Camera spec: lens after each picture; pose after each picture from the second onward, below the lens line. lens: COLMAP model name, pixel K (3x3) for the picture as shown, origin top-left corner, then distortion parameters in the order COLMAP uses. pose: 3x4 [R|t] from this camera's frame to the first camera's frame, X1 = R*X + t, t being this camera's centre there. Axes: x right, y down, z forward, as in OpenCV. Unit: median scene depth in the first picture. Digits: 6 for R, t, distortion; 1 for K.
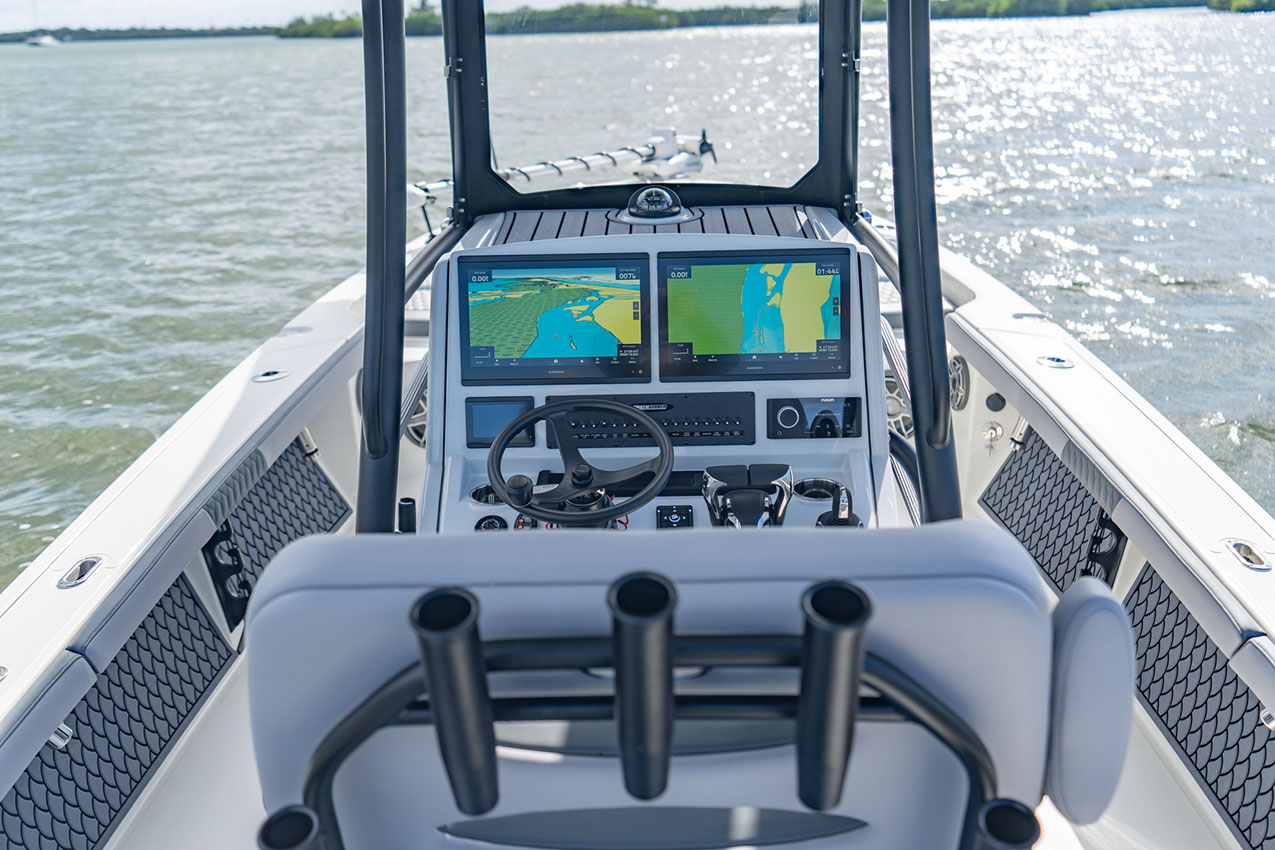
lens RADIAL K [[1225.2, 0, 643.6], [0, 1225.2, 418.4], [0, 0, 1]] dist [0.023095, -0.004619]
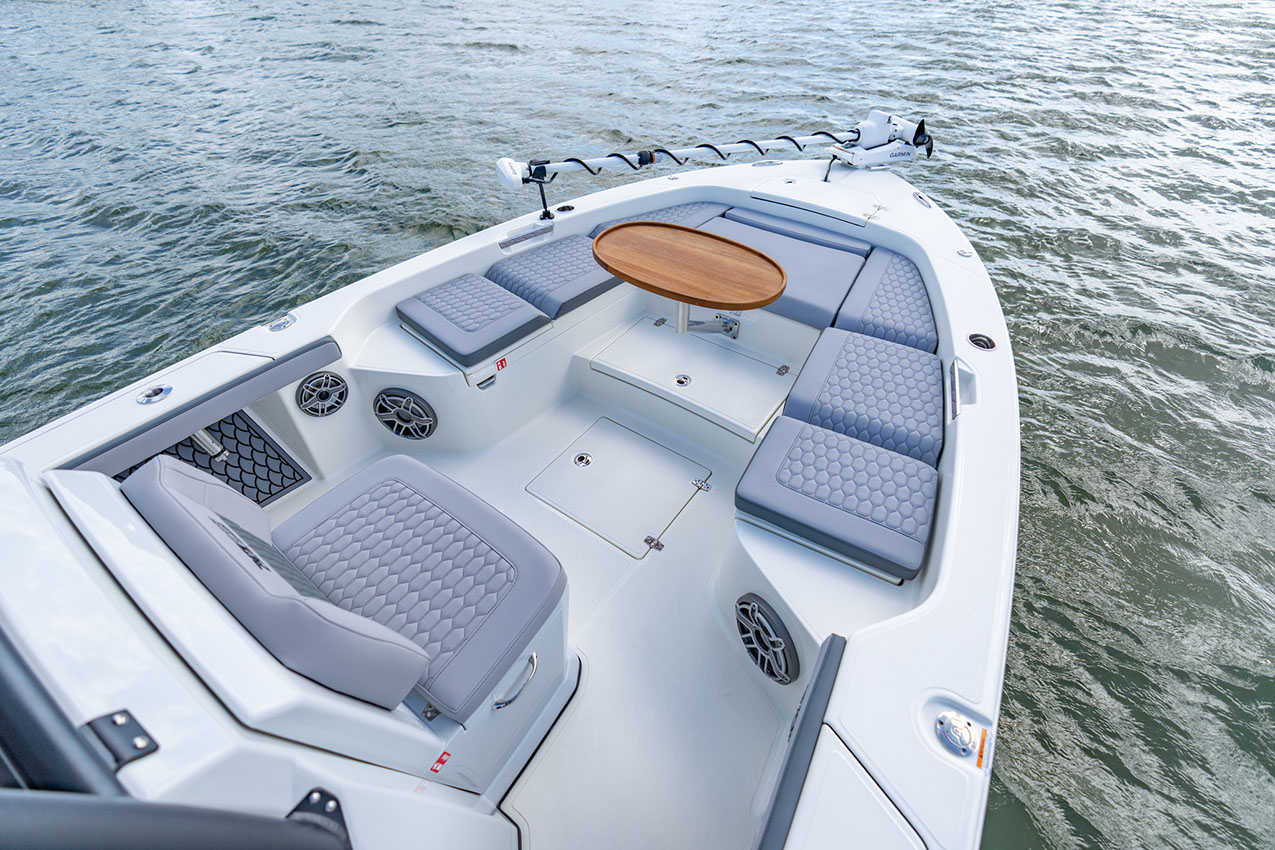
lens RADIAL K [[582.3, 0, 637.5], [0, 582.3, 425.0], [0, 0, 1]] dist [-0.001563, 0.001288]
pose [[0.819337, 0.402538, -0.408229, 0.419913], [-0.208482, 0.872500, 0.441903, -0.508453], [0.534062, -0.276959, 0.798793, 1.238649]]
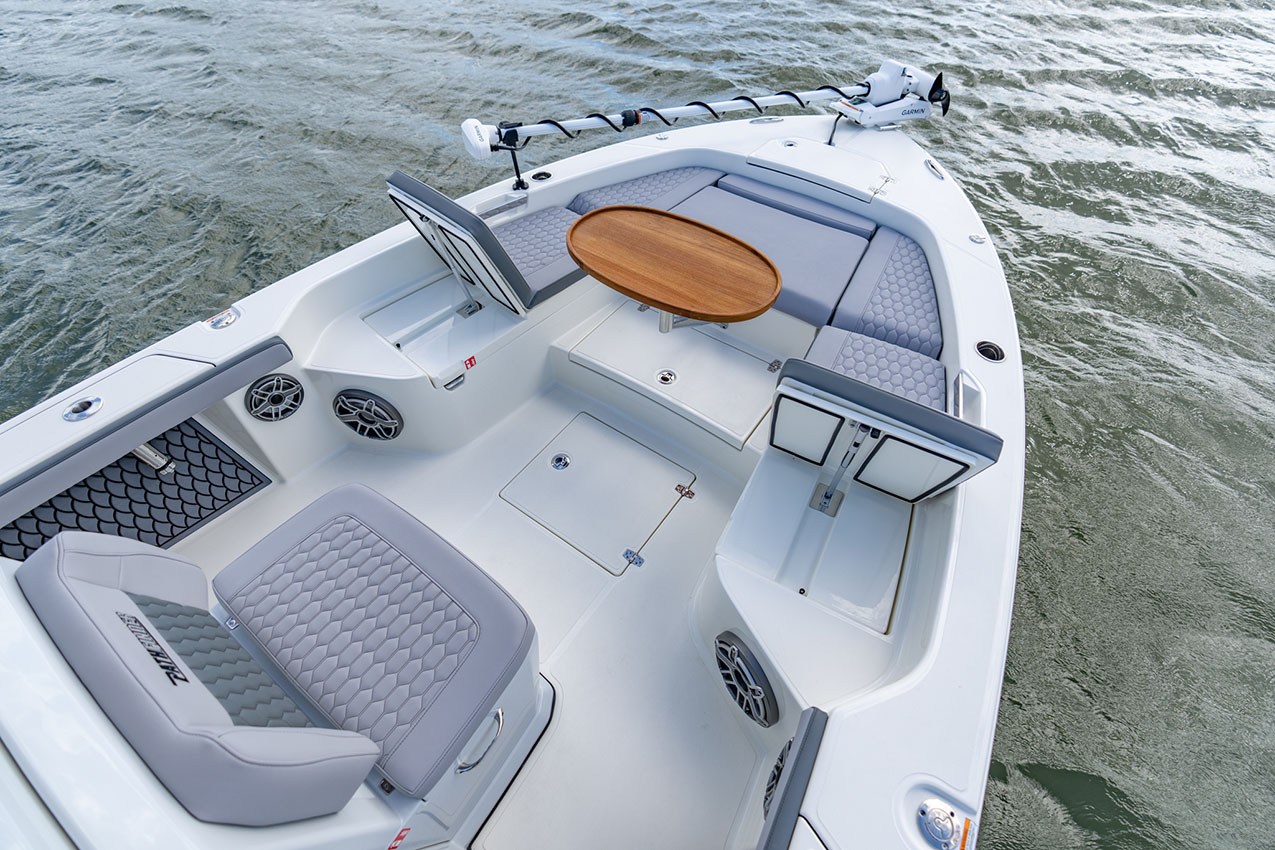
lens RADIAL K [[583.1, 0, 637.4], [0, 583.1, 430.0], [0, 0, 1]] dist [-0.001510, 0.000983]
pose [[0.821207, 0.452554, -0.347582, 0.366906], [-0.220317, 0.813344, 0.538453, -0.574693], [0.526383, -0.365603, 0.767629, 1.329305]]
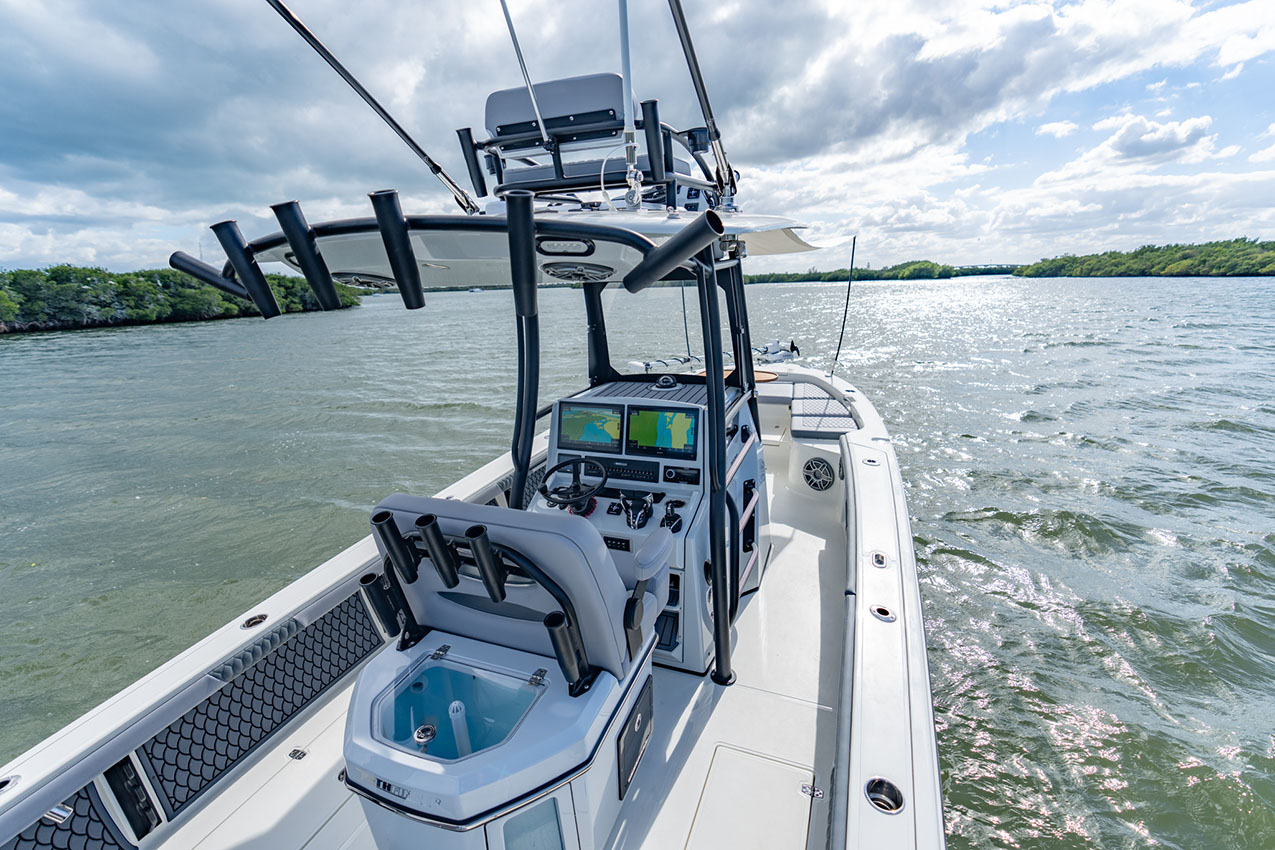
lens RADIAL K [[567.7, 0, 634.9], [0, 567.7, 425.2], [0, 0, 1]] dist [-0.002693, 0.000405]
pose [[0.930653, 0.078757, -0.357327, 0.453651], [-0.098985, 0.994338, -0.038648, -0.047005], [0.352260, 0.071338, 0.933180, -0.110045]]
